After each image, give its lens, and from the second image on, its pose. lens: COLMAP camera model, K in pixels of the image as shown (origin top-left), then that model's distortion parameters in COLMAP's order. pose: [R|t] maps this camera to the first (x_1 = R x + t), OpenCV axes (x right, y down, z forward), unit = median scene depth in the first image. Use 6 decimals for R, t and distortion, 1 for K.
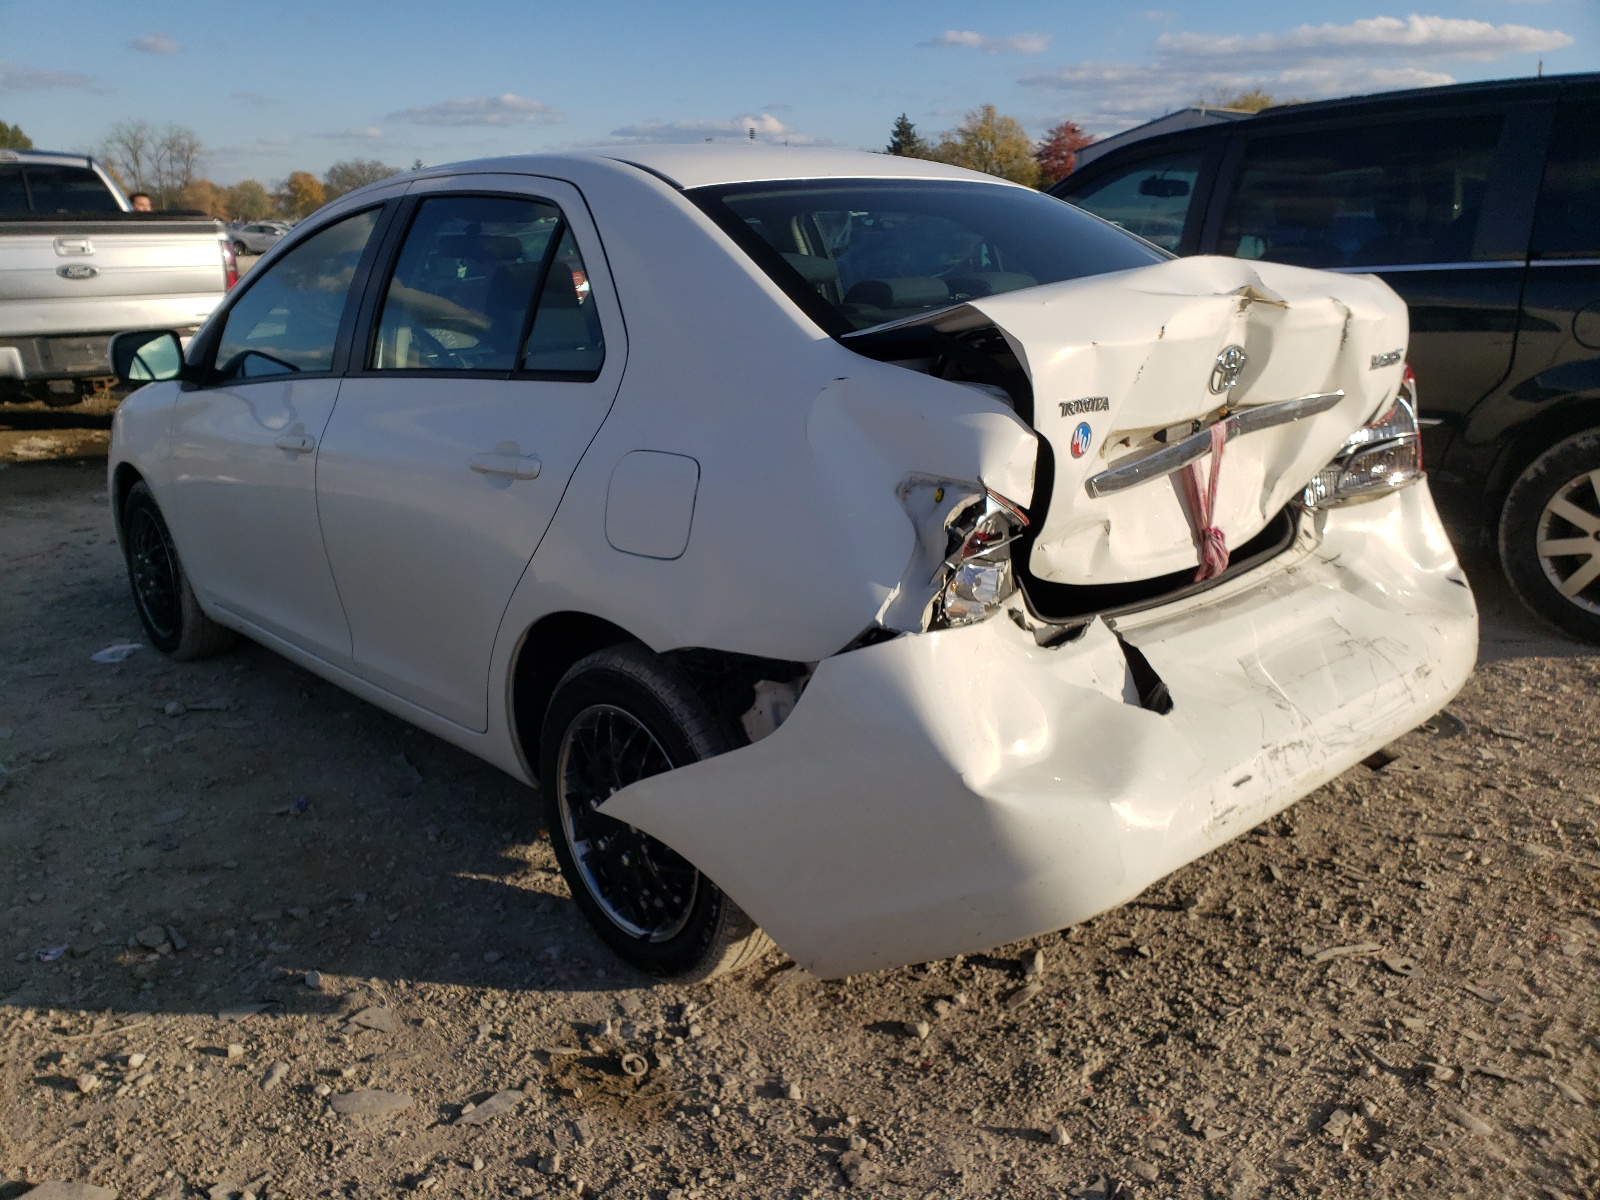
lens RADIAL K [[1267.0, 0, 774.4], [0, 1267.0, 512.6], [0, 0, 1]] dist [0.010891, -0.005045]
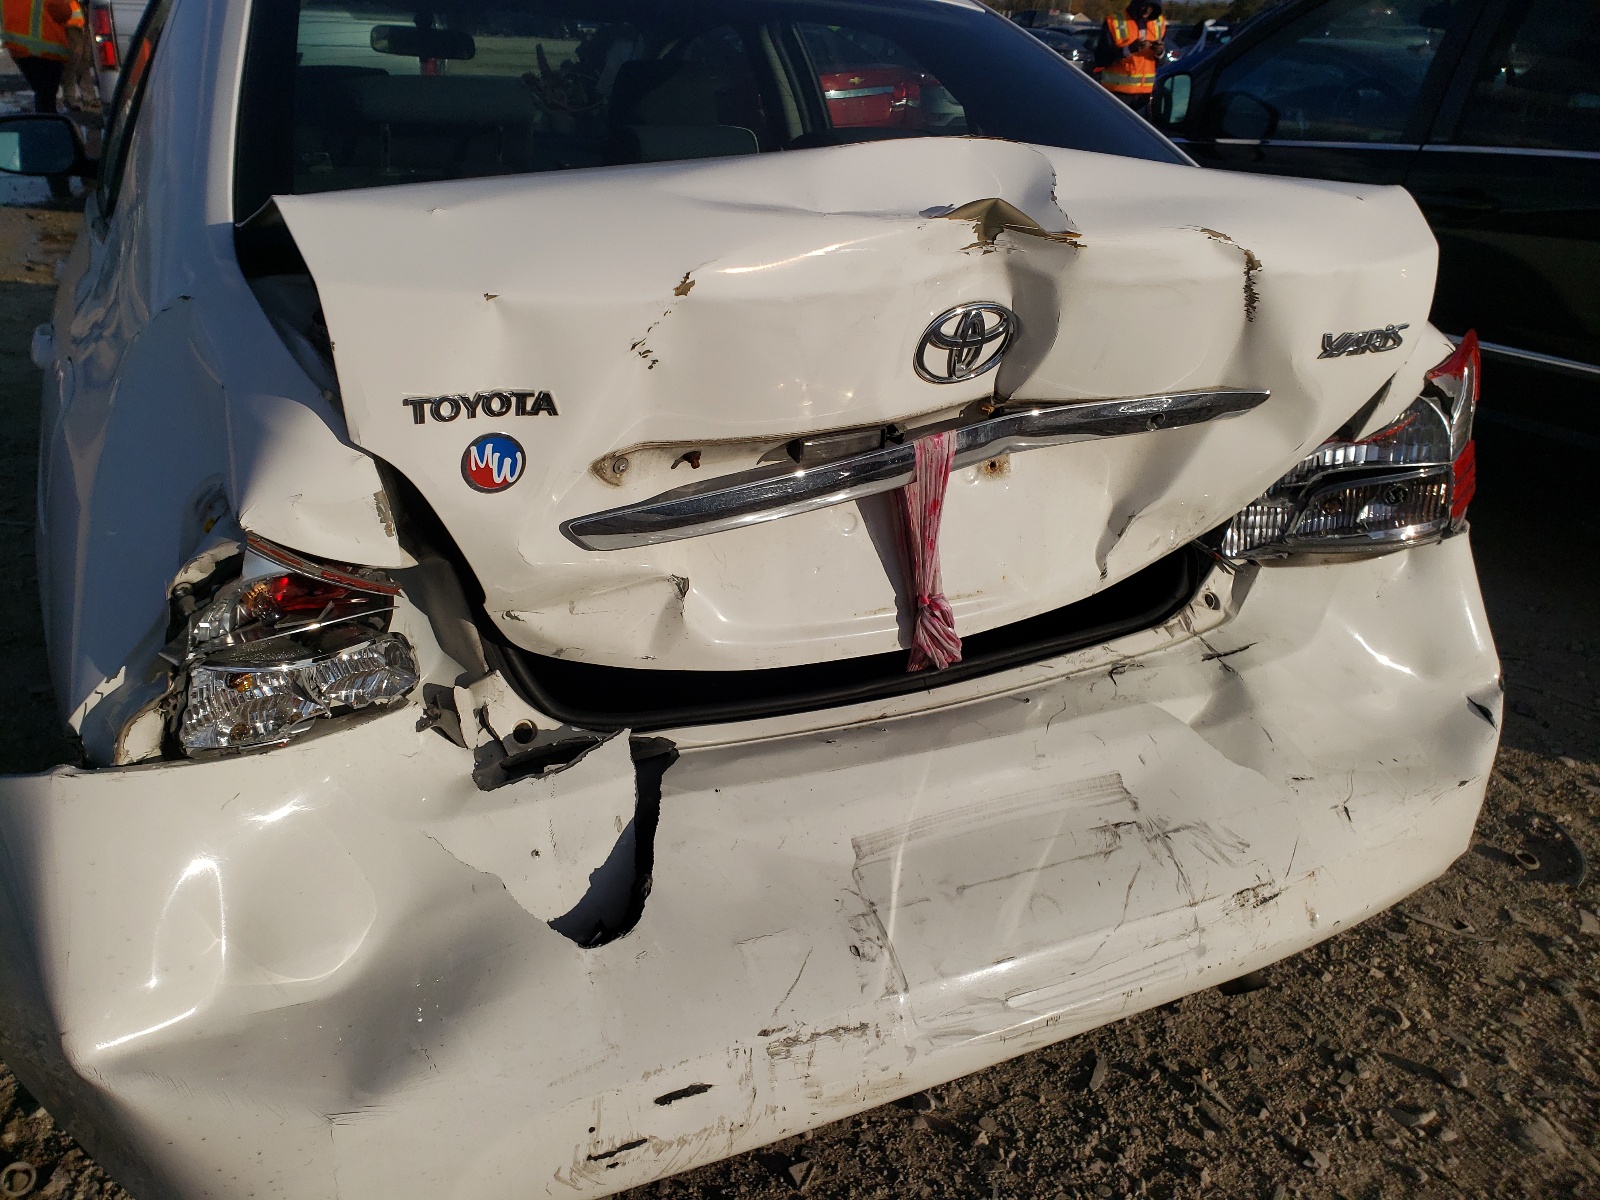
lens RADIAL K [[1267.0, 0, 774.4], [0, 1267.0, 512.6], [0, 0, 1]] dist [0.010891, -0.005045]
pose [[0.958000, 0.147128, -0.246149, 0.411598], [-0.111917, 0.982109, 0.151448, -0.110301], [0.264028, -0.117539, 0.957327, 0.398305]]
